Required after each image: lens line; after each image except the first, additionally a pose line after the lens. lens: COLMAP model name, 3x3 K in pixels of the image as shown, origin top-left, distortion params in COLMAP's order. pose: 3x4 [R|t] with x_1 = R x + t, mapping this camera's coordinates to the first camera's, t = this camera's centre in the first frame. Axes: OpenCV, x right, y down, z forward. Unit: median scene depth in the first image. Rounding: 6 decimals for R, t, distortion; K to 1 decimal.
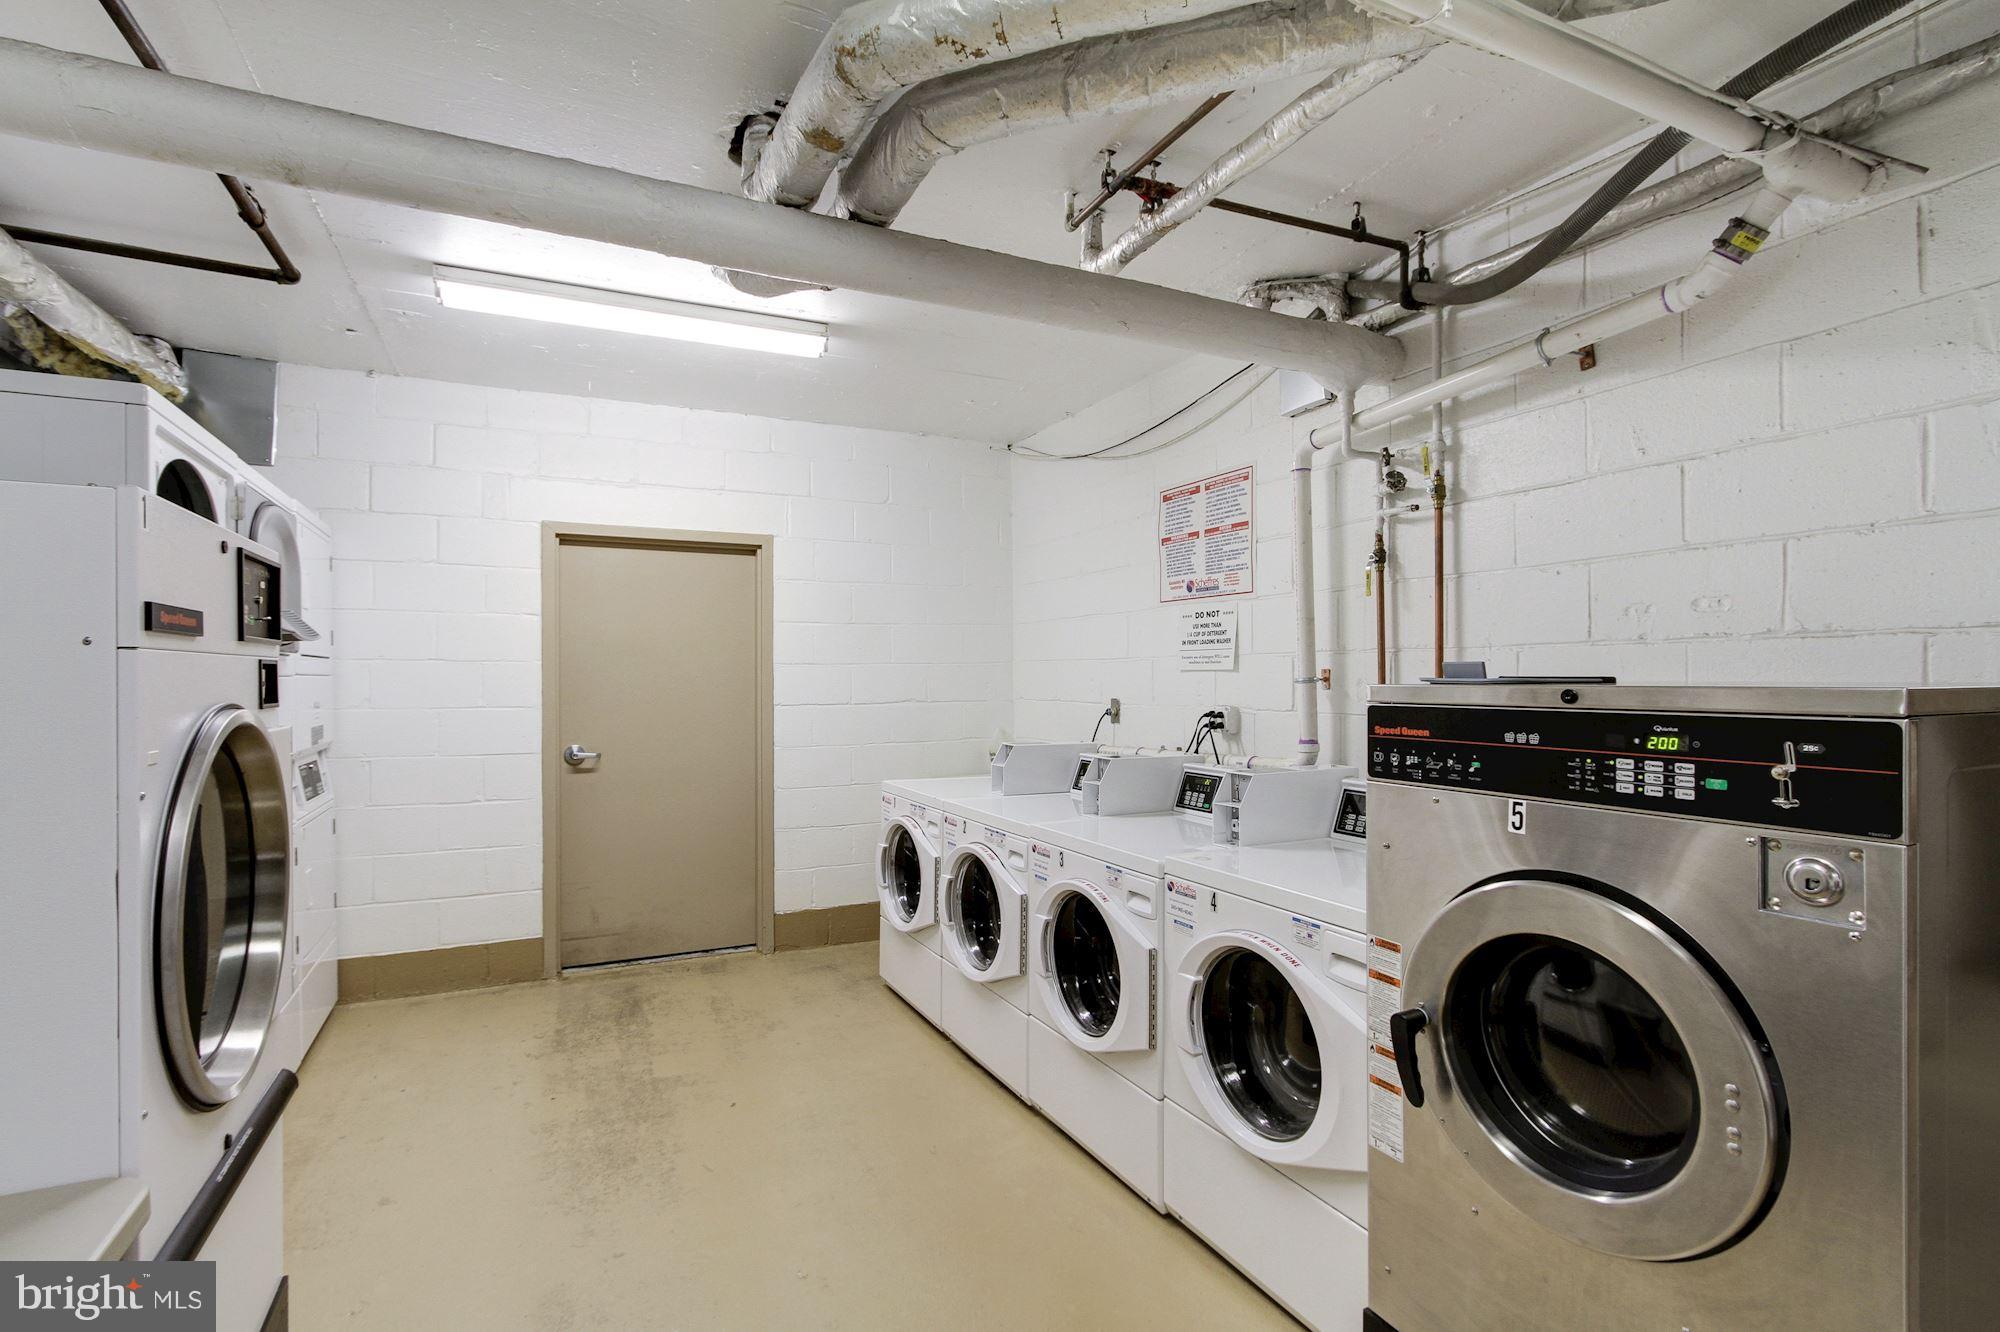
lens RADIAL K [[956.1, 0, 997.0], [0, 956.1, 683.8], [0, 0, 1]] dist [-0.008396, 0.001690]
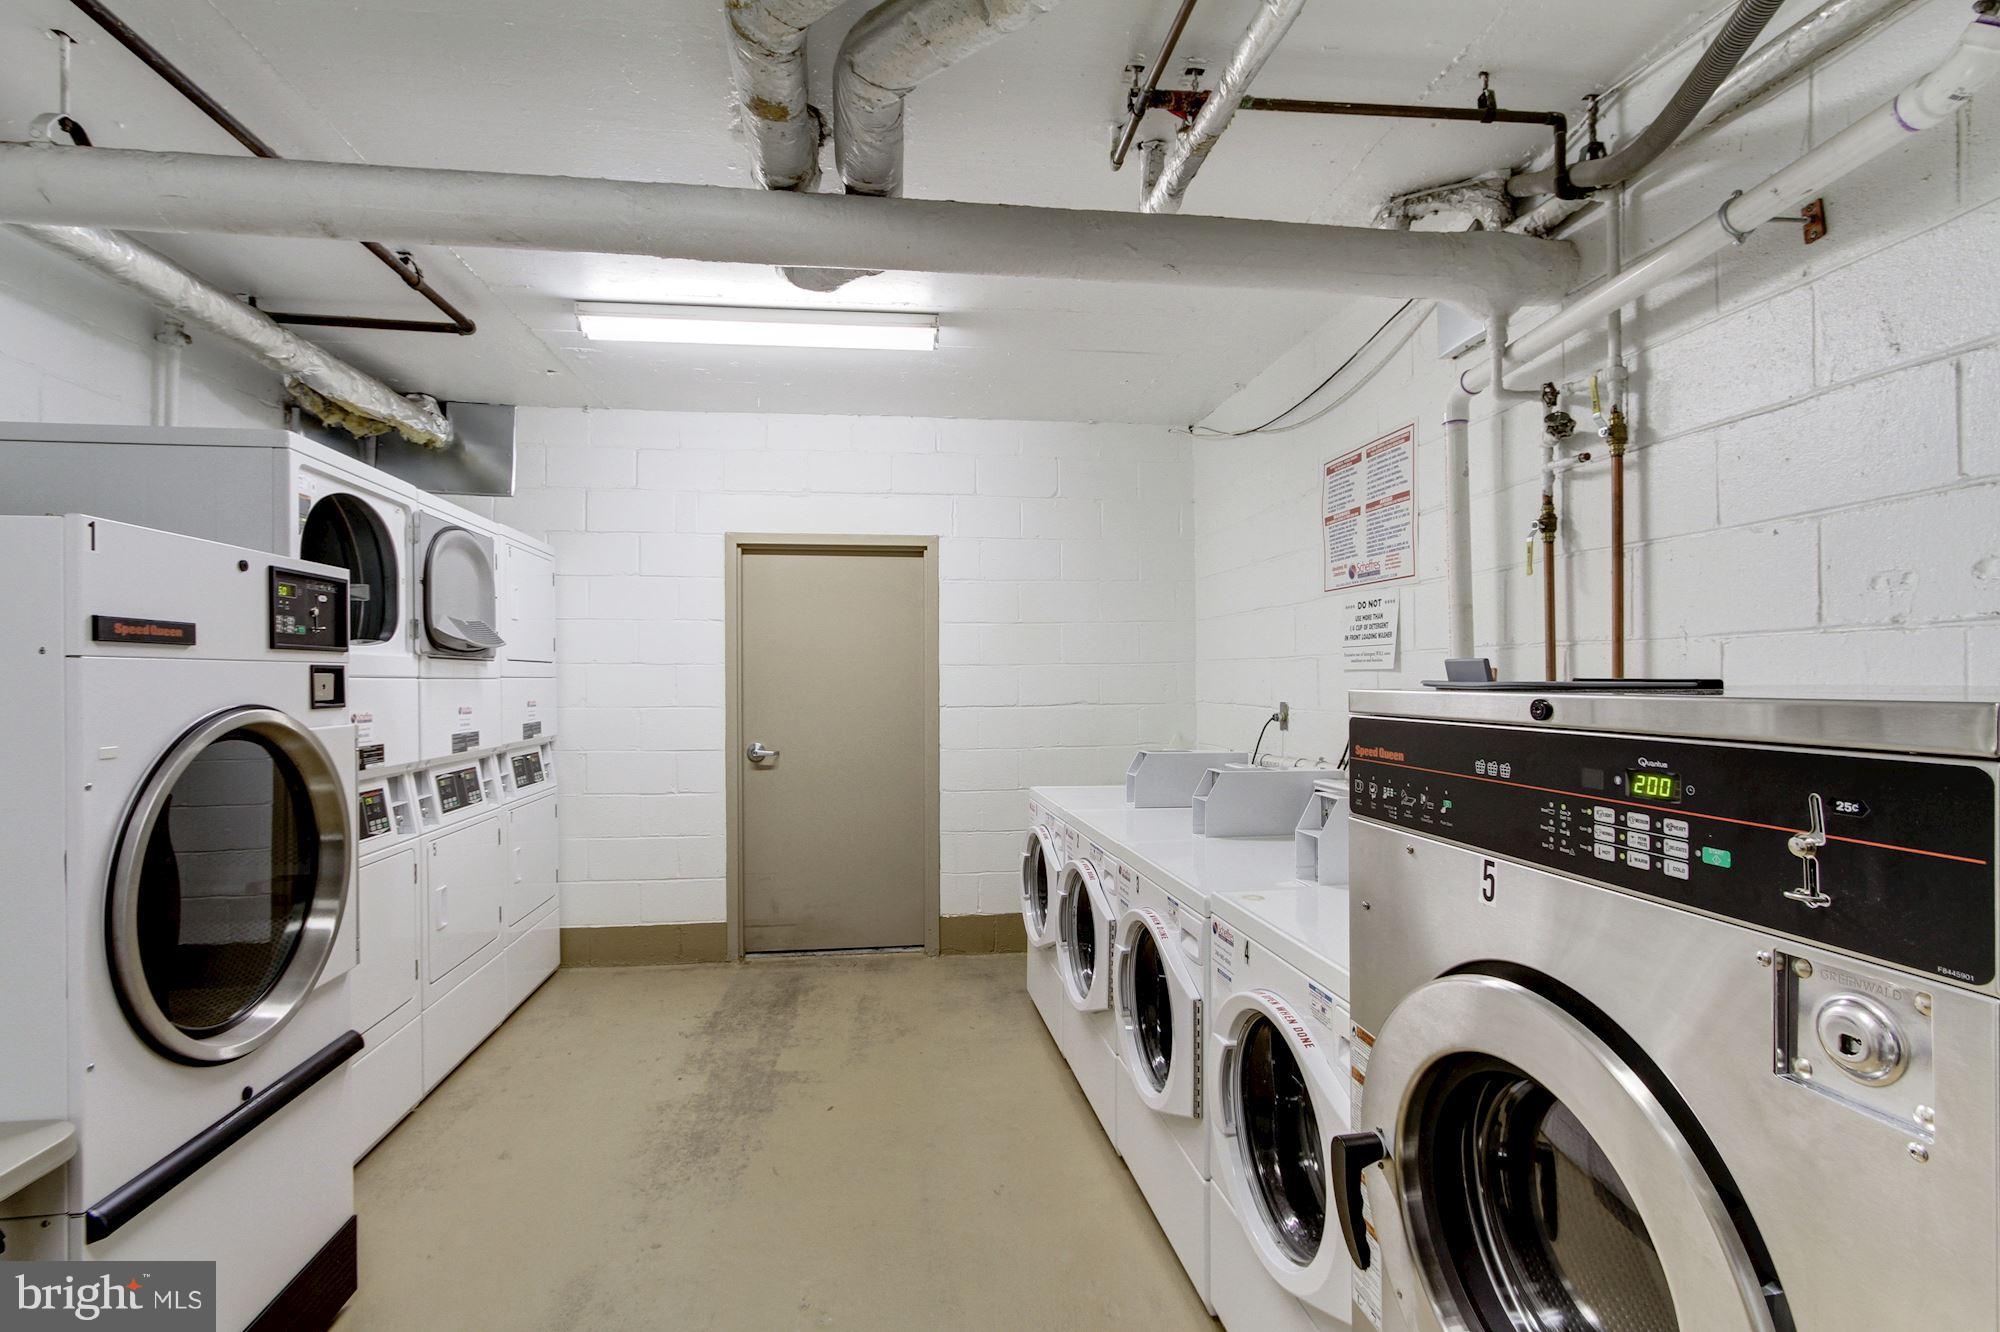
lens RADIAL K [[956.1, 0, 997.0], [0, 956.1, 683.8], [0, 0, 1]] dist [-0.008396, 0.001690]
pose [[0.949232, 0.000226, -0.314578, 0.226560], [-0.000249, 1.000000, -0.000033, -0.002419], [0.314578, 0.000110, 0.949232, 0.122518]]
